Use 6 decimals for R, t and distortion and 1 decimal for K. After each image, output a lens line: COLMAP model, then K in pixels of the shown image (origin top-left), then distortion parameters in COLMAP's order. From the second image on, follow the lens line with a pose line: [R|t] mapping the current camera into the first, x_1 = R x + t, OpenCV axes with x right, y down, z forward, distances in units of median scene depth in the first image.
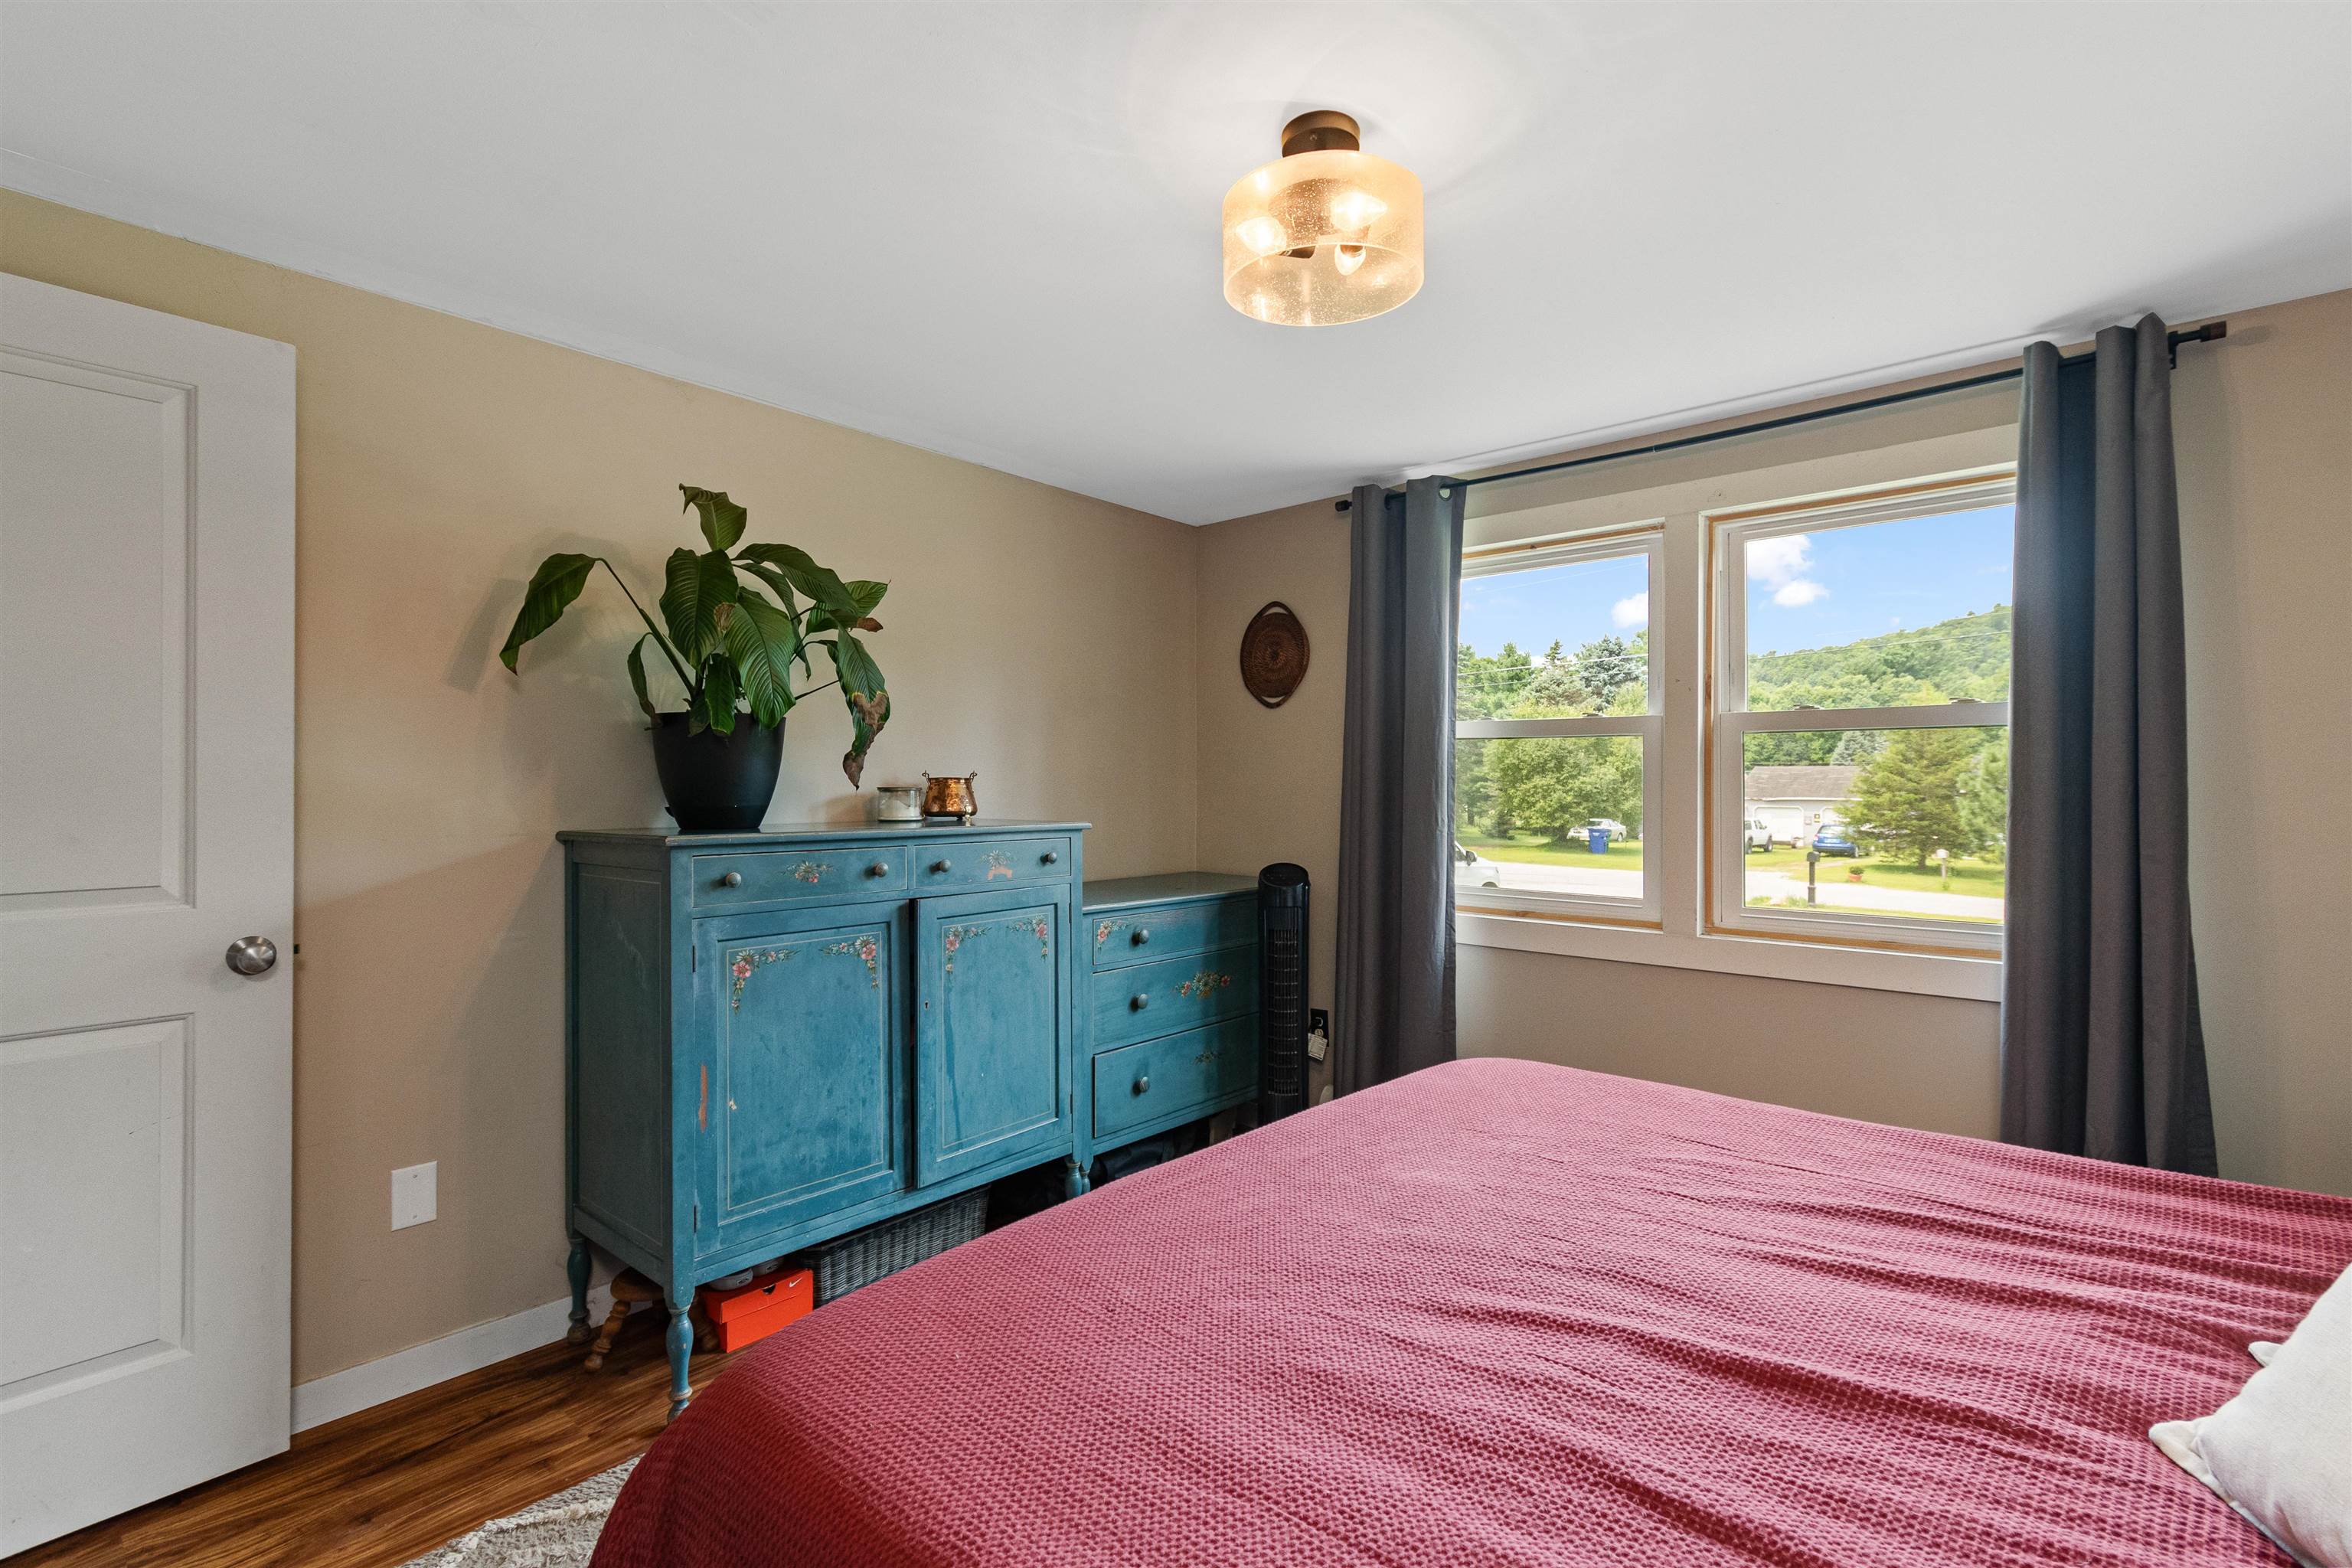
lens RADIAL K [[1007.8, 0, 1122.6], [0, 1007.8, 774.6], [0, 0, 1]] dist [0.000567, 0.000103]
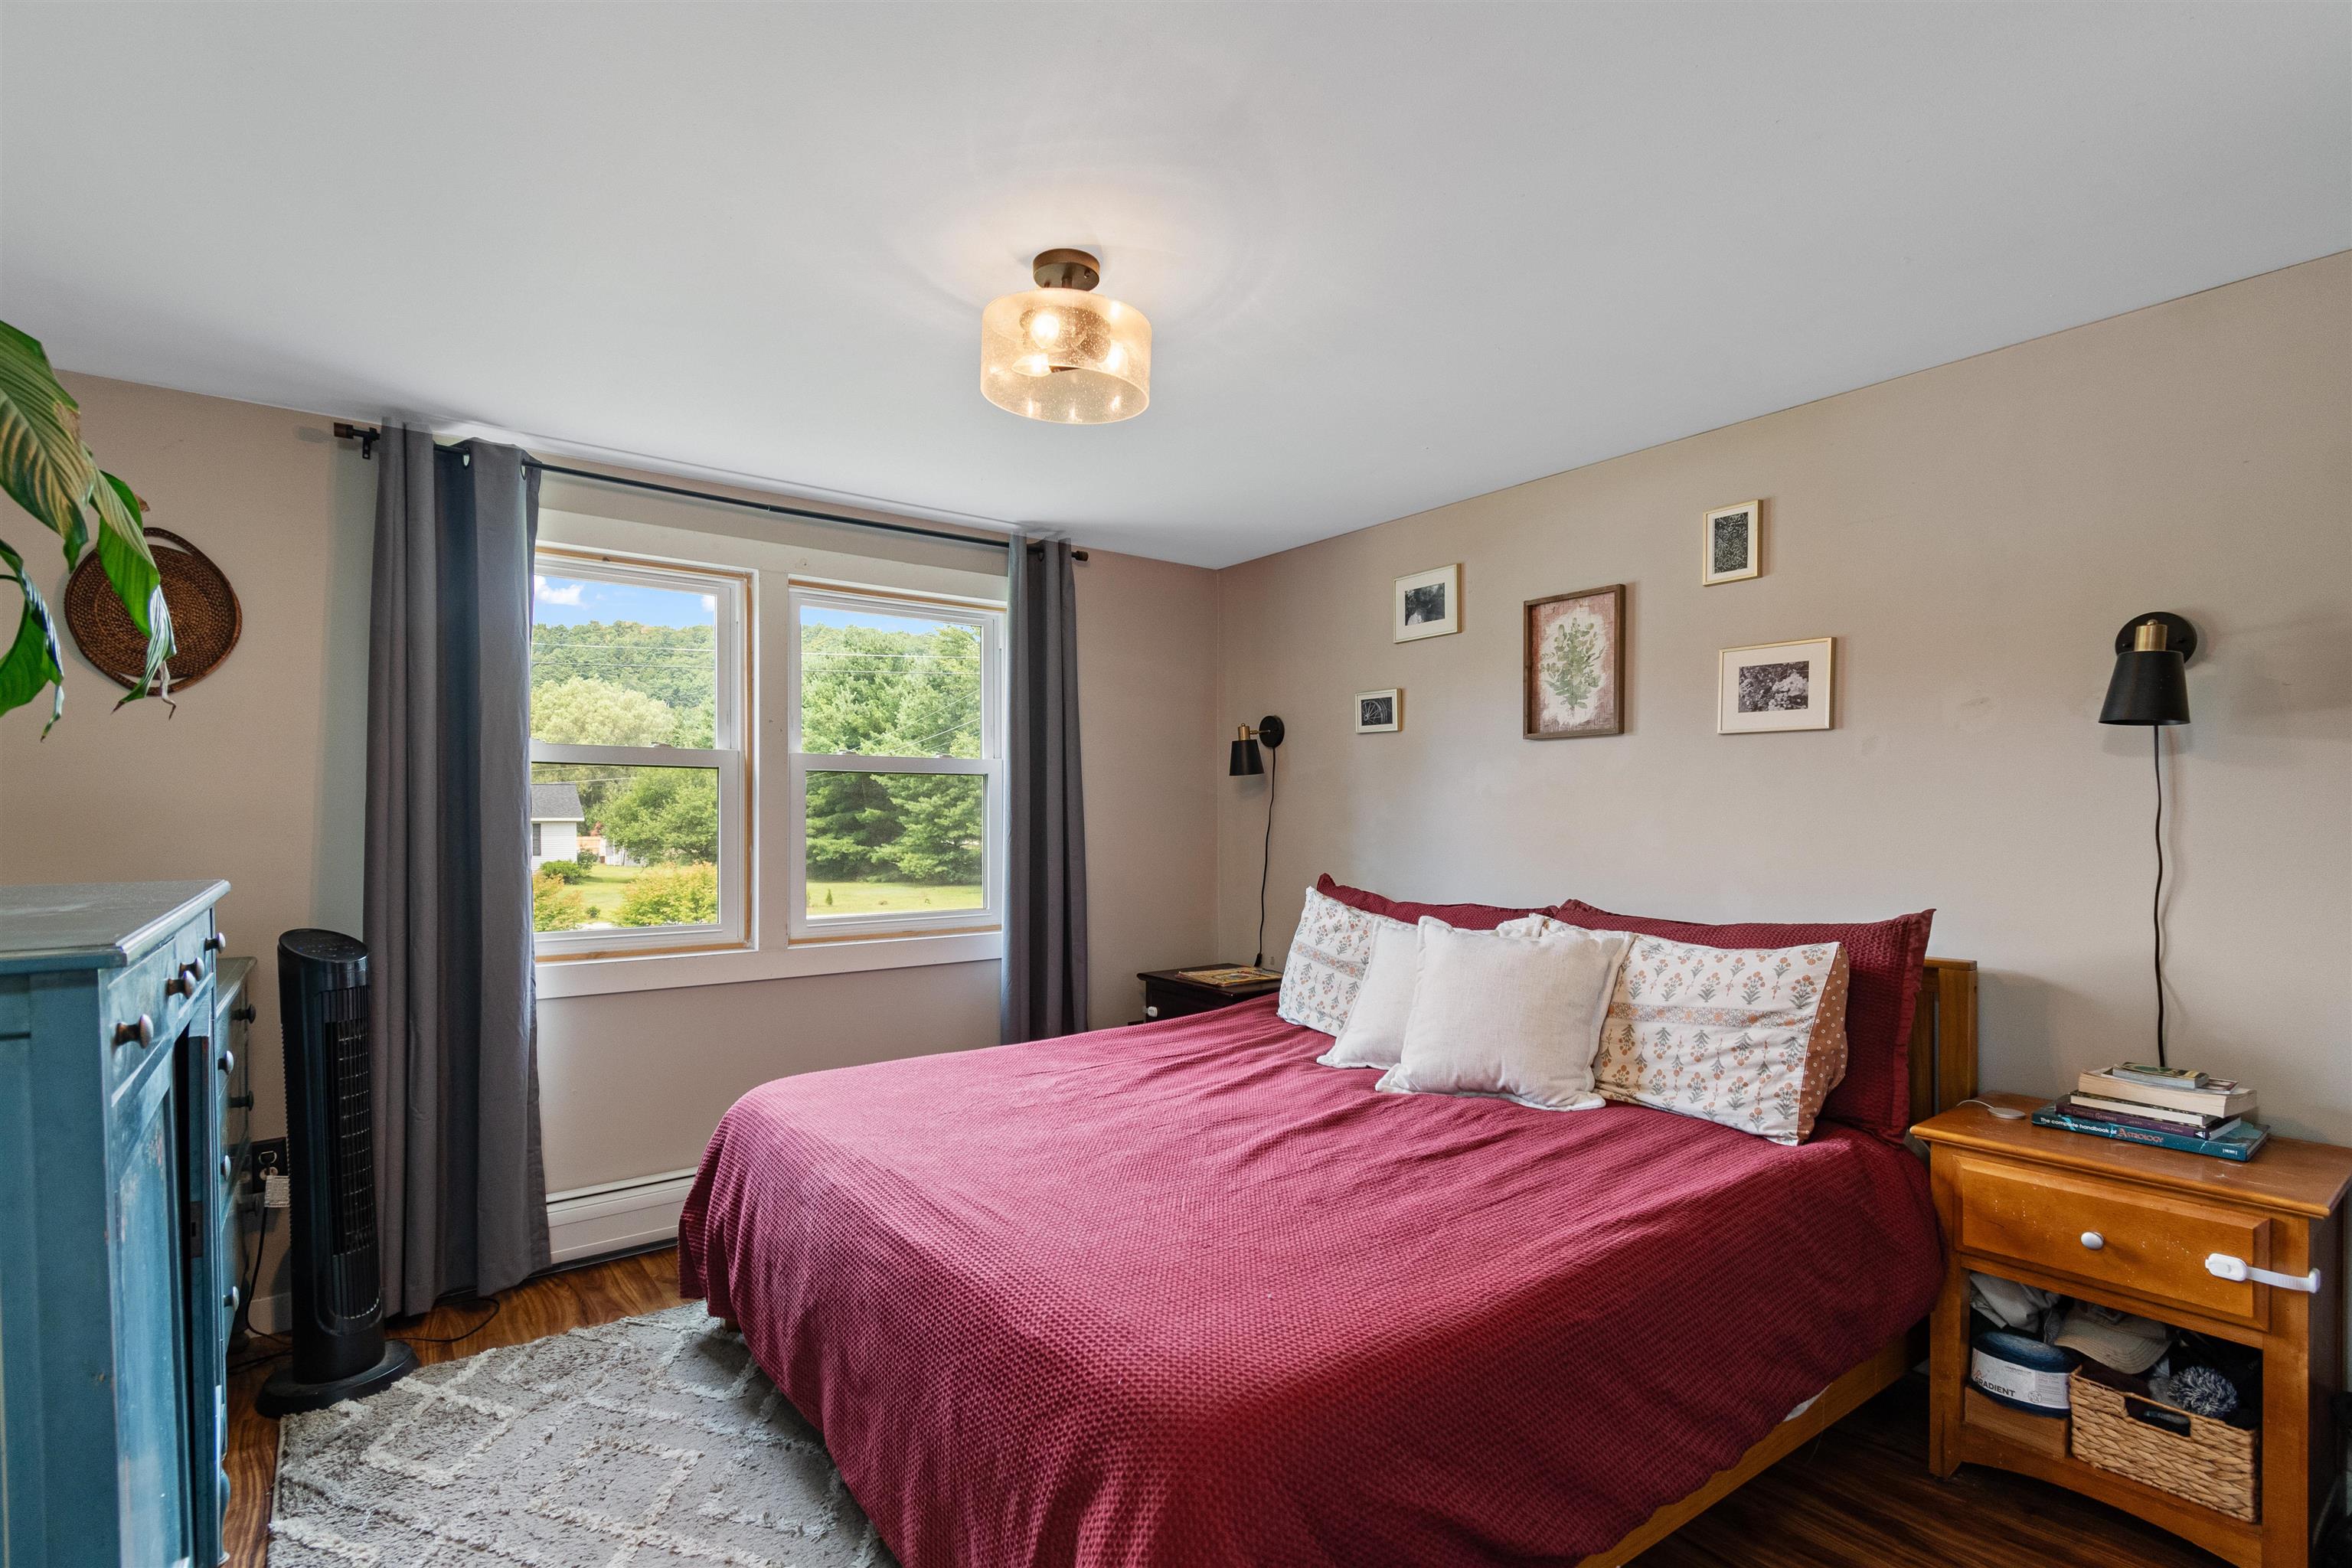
lens RADIAL K [[1104.4, 0, 1172.2], [0, 1104.4, 806.8], [0, 0, 1]] dist [-0.016374, -0.000391]
pose [[0.207620, 0.006710, 0.978187, -1.009670], [-0.008419, 0.999952, -0.005072, 0.007565], [-0.978173, -0.007183, 0.207666, 0.590084]]
